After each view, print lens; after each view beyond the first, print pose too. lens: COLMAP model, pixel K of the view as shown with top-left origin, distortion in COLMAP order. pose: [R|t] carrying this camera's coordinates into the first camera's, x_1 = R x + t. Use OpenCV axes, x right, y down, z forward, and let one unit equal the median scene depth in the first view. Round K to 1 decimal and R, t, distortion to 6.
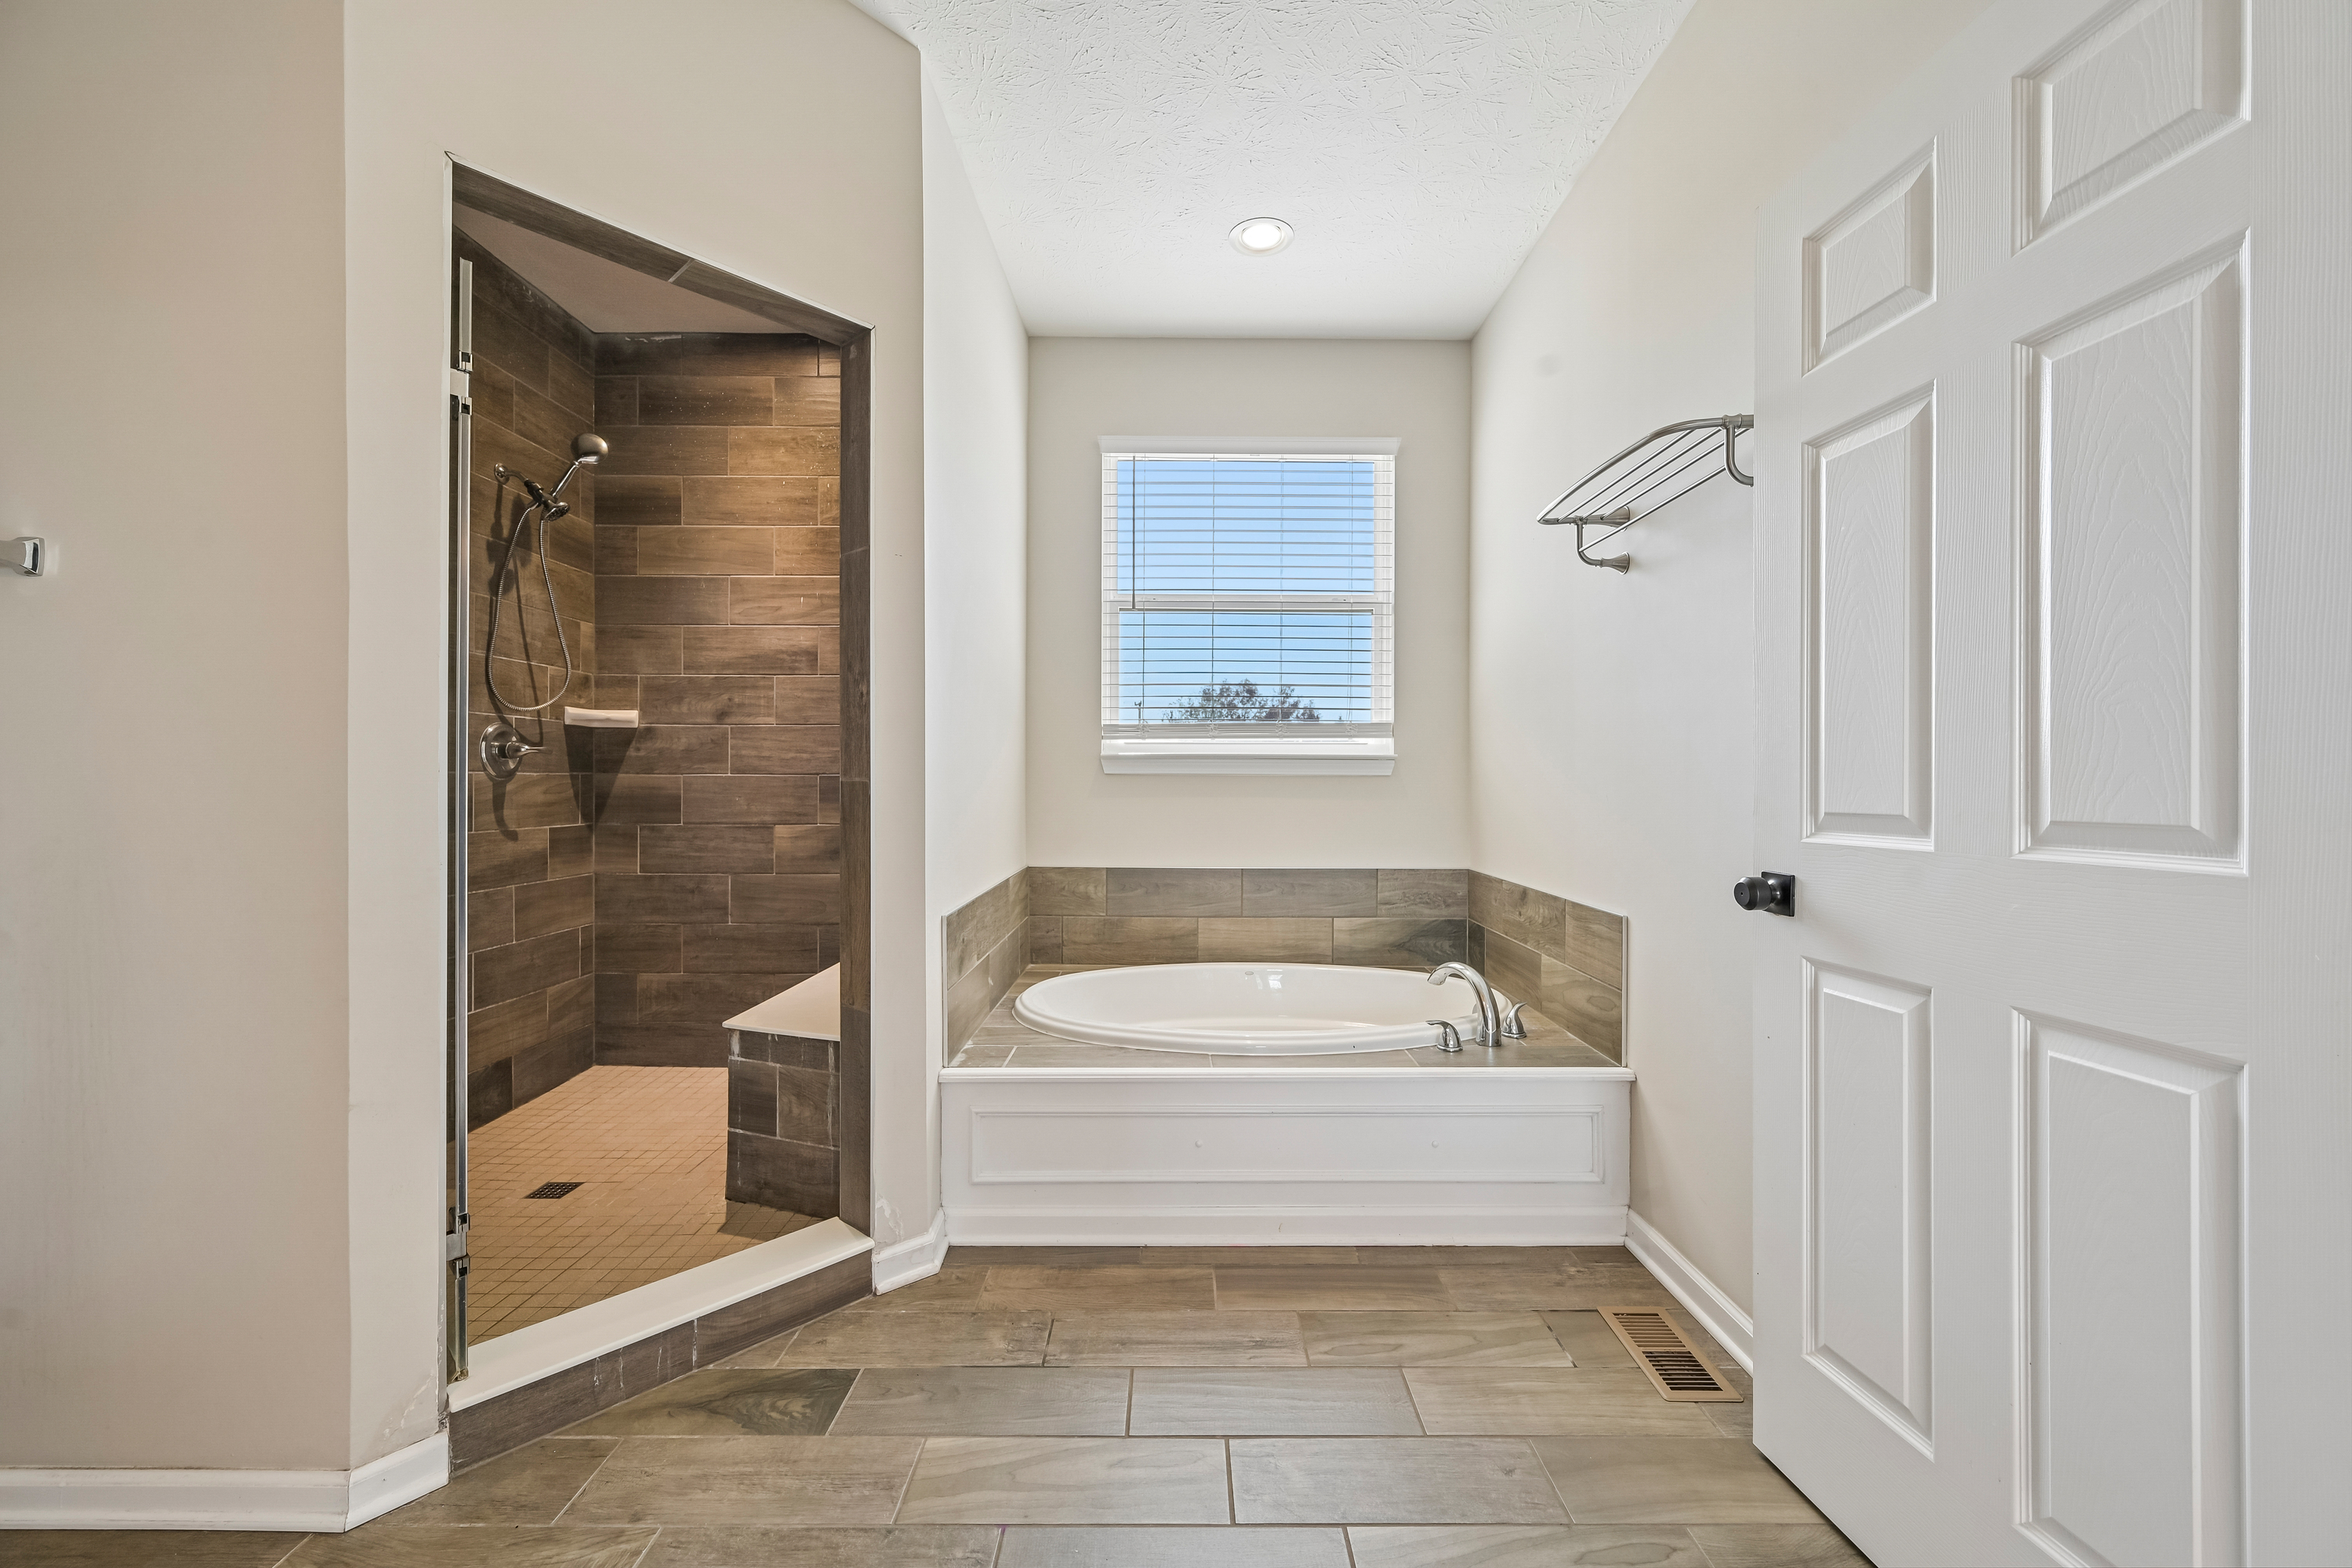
lens RADIAL K [[928.6, 0, 1181.9], [0, 928.6, 782.6], [0, 0, 1]] dist [-0.002503, 0.001736]
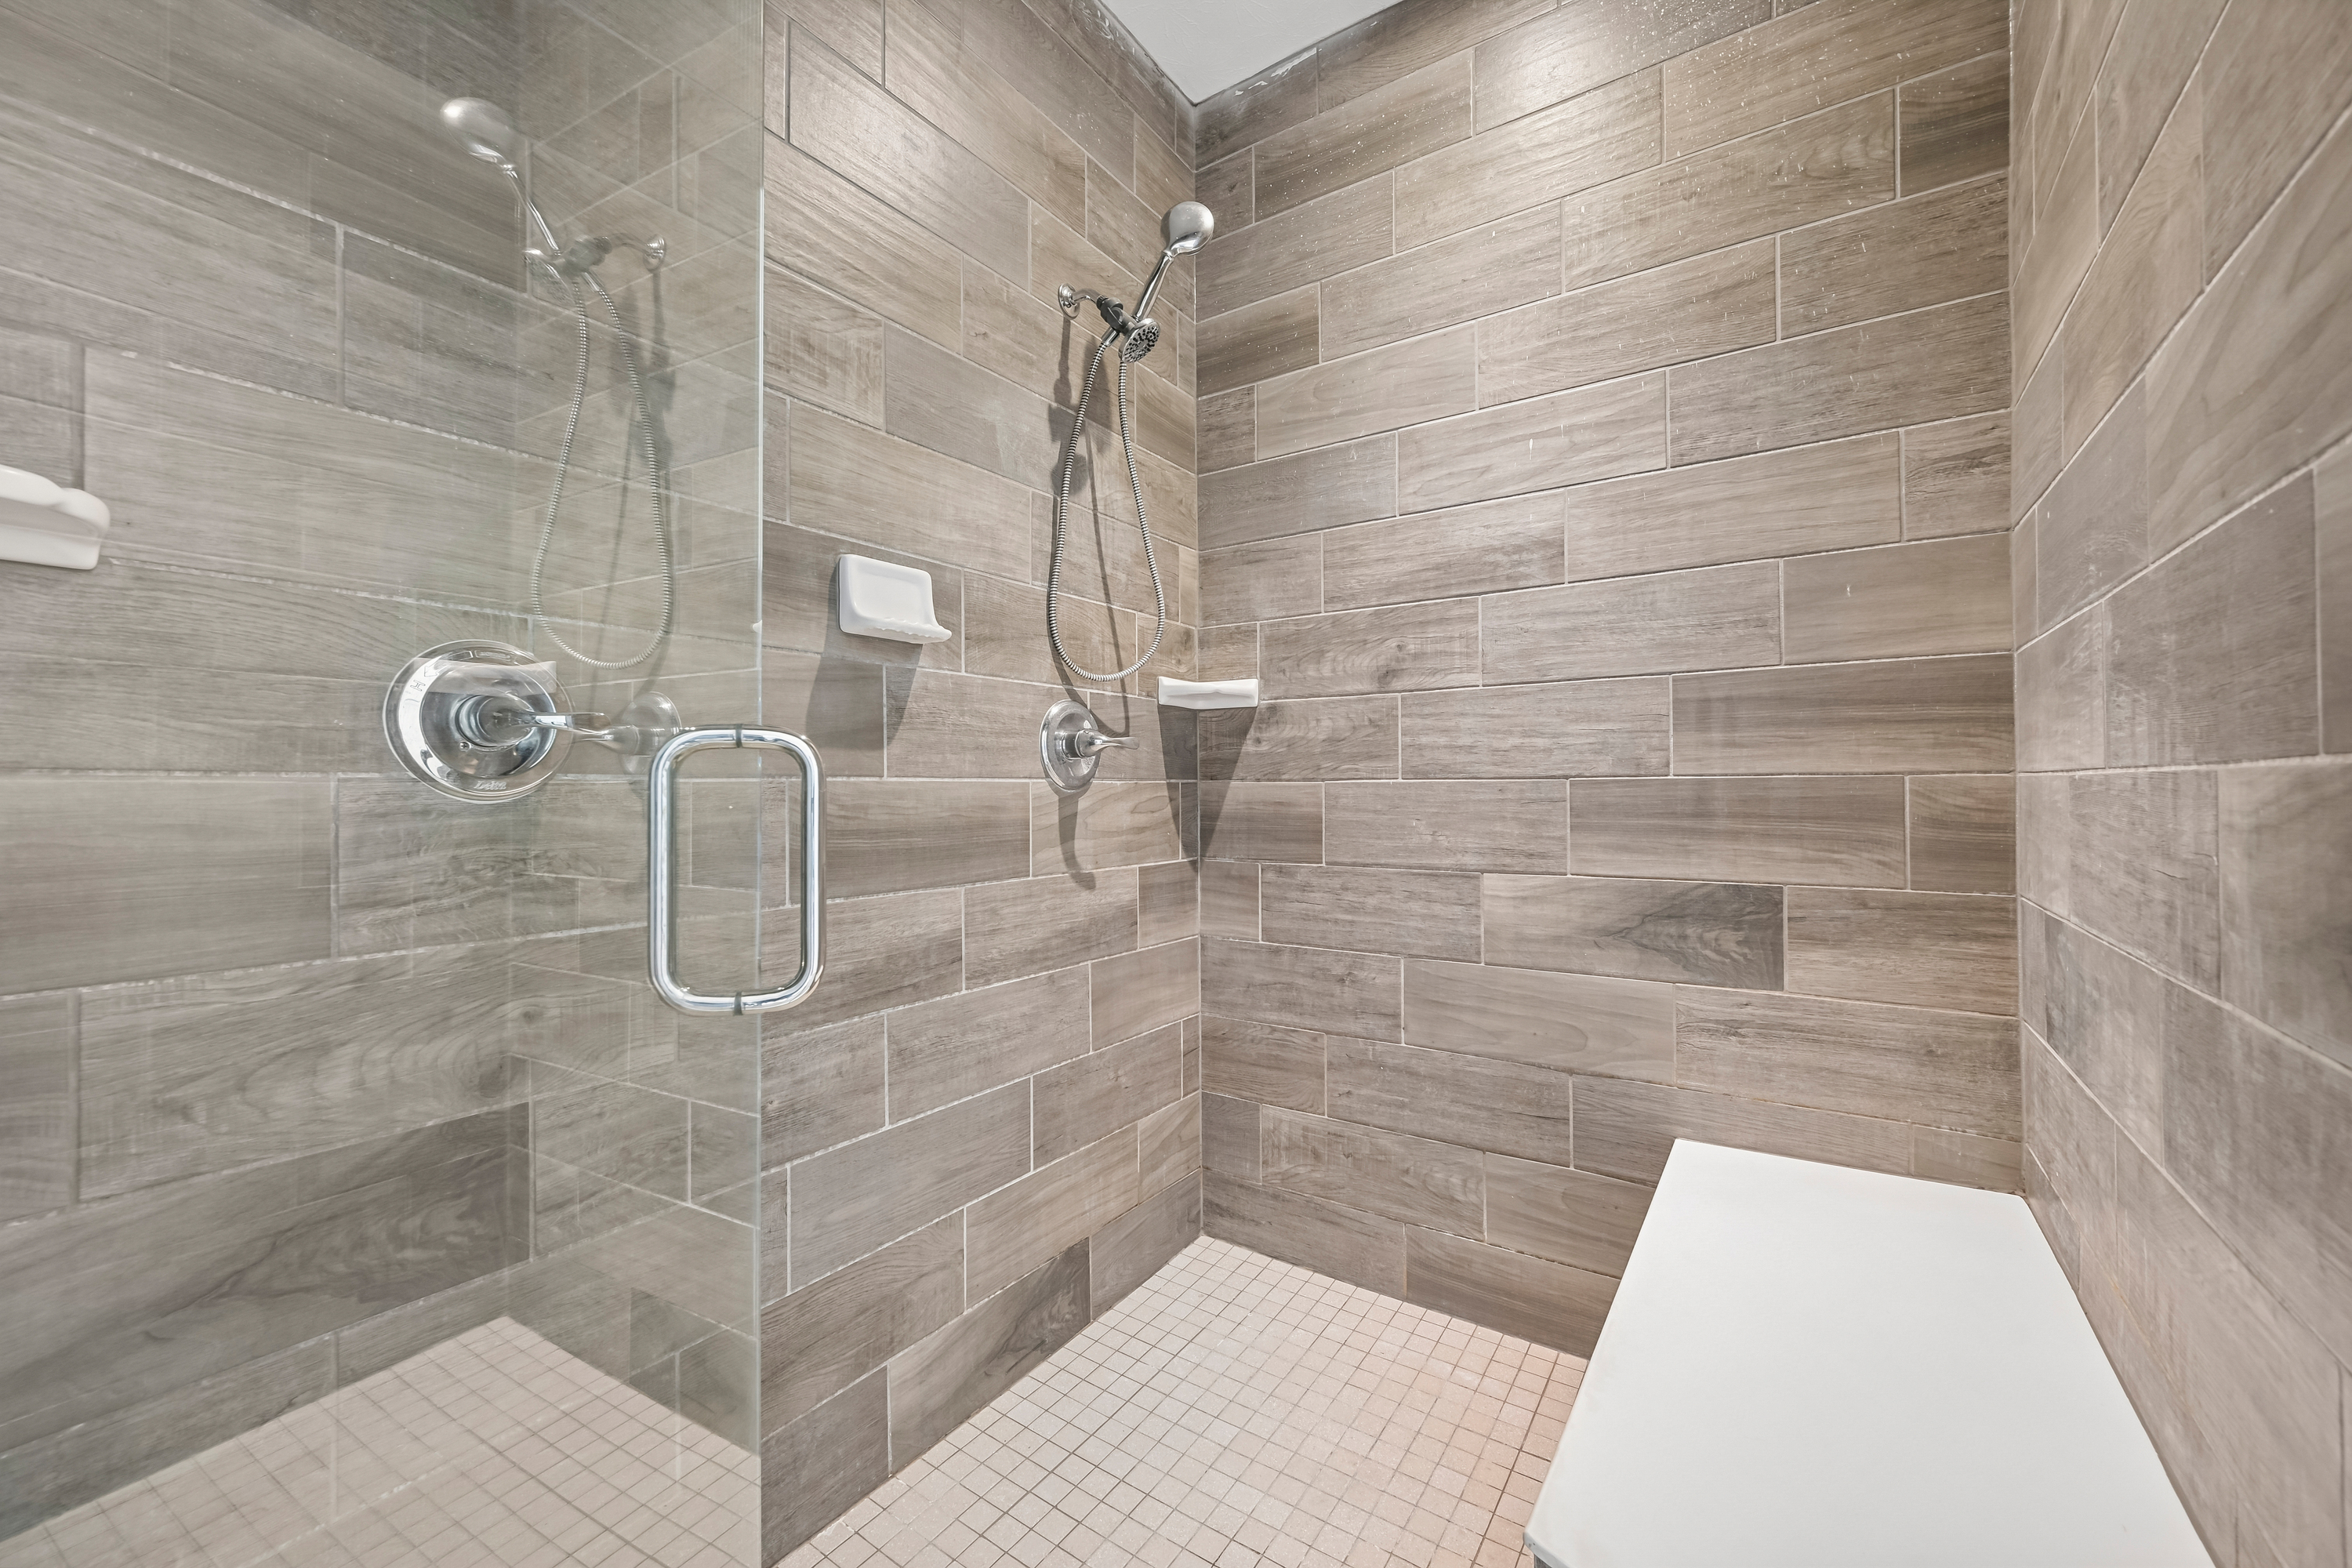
lens RADIAL K [[928.6, 0, 1170.9], [0, 928.6, 781.4], [0, 0, 1]] dist [-0.002503, 0.001736]
pose [[0.824474, -0.011487, -0.565783, -0.285085], [0.006457, 0.999920, -0.010893, -0.002641], [0.565863, 0.005327, 0.824482, 0.458112]]
